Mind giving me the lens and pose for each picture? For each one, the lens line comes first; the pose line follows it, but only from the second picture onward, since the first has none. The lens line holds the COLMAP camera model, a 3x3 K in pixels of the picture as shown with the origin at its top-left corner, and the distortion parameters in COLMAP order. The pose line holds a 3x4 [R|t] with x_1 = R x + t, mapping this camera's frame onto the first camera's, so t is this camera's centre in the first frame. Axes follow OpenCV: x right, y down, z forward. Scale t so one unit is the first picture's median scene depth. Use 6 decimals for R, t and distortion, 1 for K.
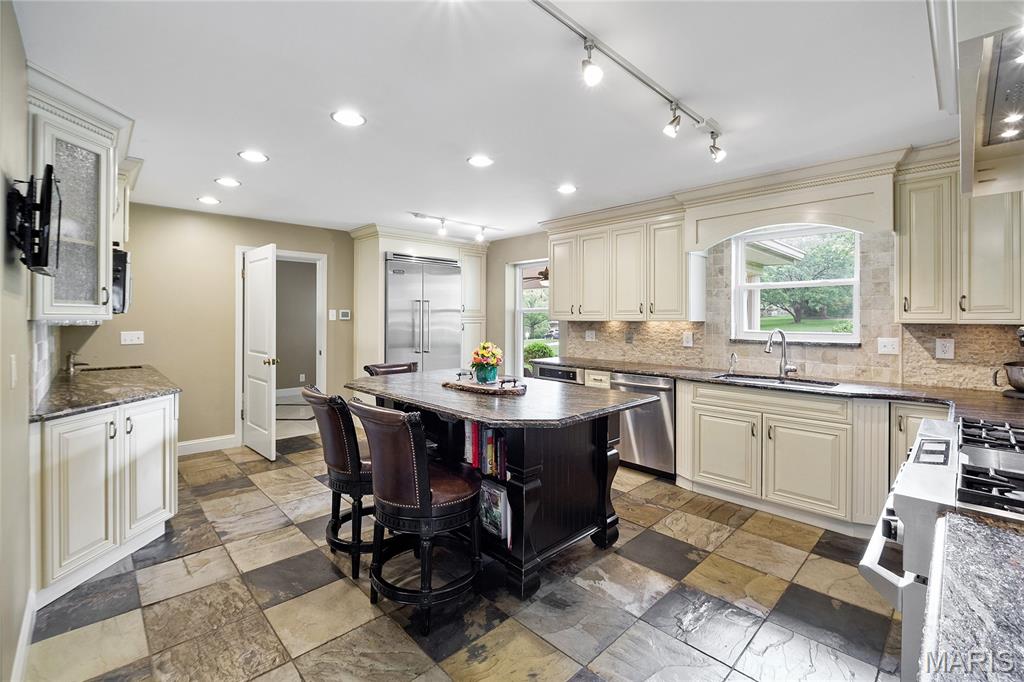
lens RADIAL K [[445.6, 0, 519.1], [0, 445.6, 336.7], [0, 0, 1]] dist [-0.010979, -0.000527]
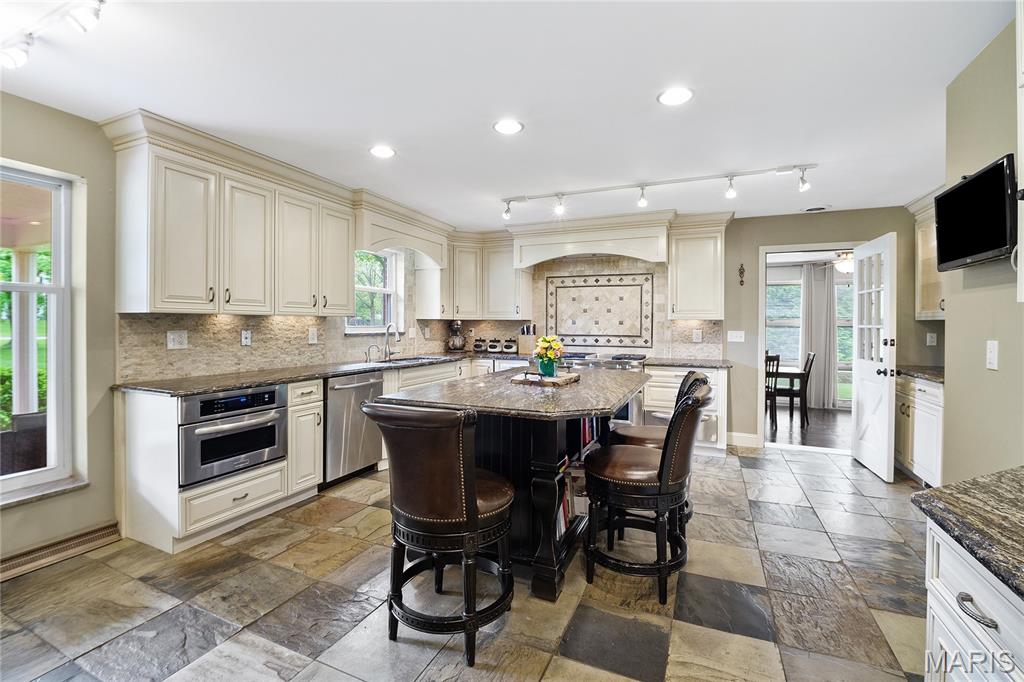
lens RADIAL K [[445.6, 0, 519.1], [0, 445.6, 336.7], [0, 0, 1]] dist [-0.010979, -0.000527]
pose [[-0.370185, -0.032383, 0.928393, -0.905989], [0.028722, 0.998515, 0.046281, -0.032136], [-0.928514, 0.043797, -0.368705, 1.311378]]
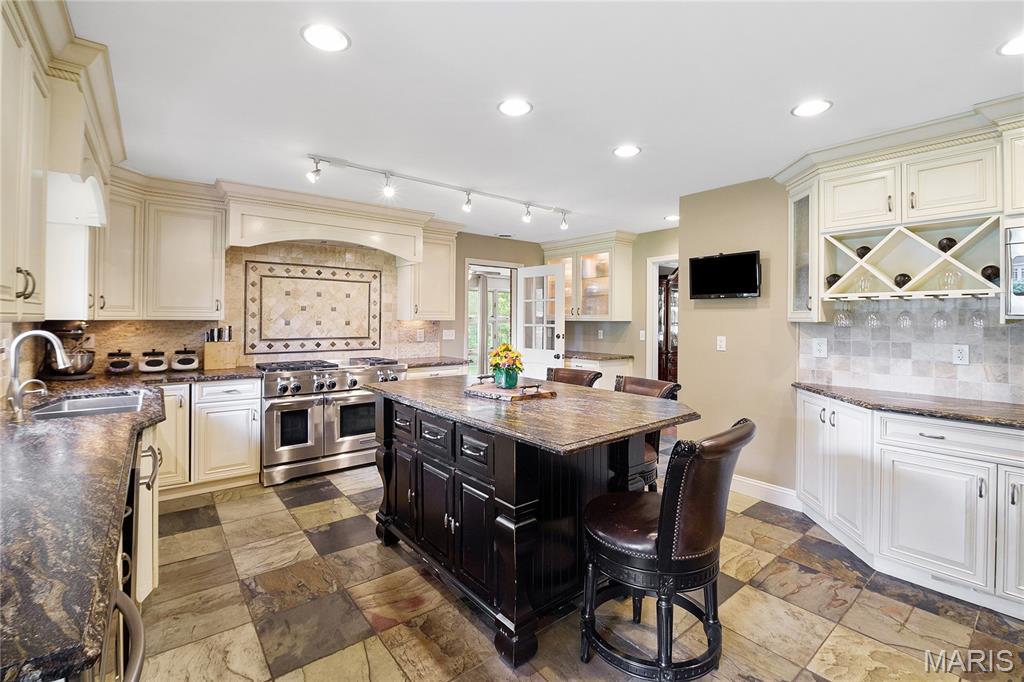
lens RADIAL K [[448.2, 0, 511.5], [0, 448.2, 319.1], [0, 0, 1]] dist [-0.016669, -0.000208]
pose [[-0.993608, -0.009108, 0.112515, -0.172867], [-0.004959, 0.999299, 0.037105, -0.068148], [-0.112774, 0.036310, -0.992957, 1.758383]]
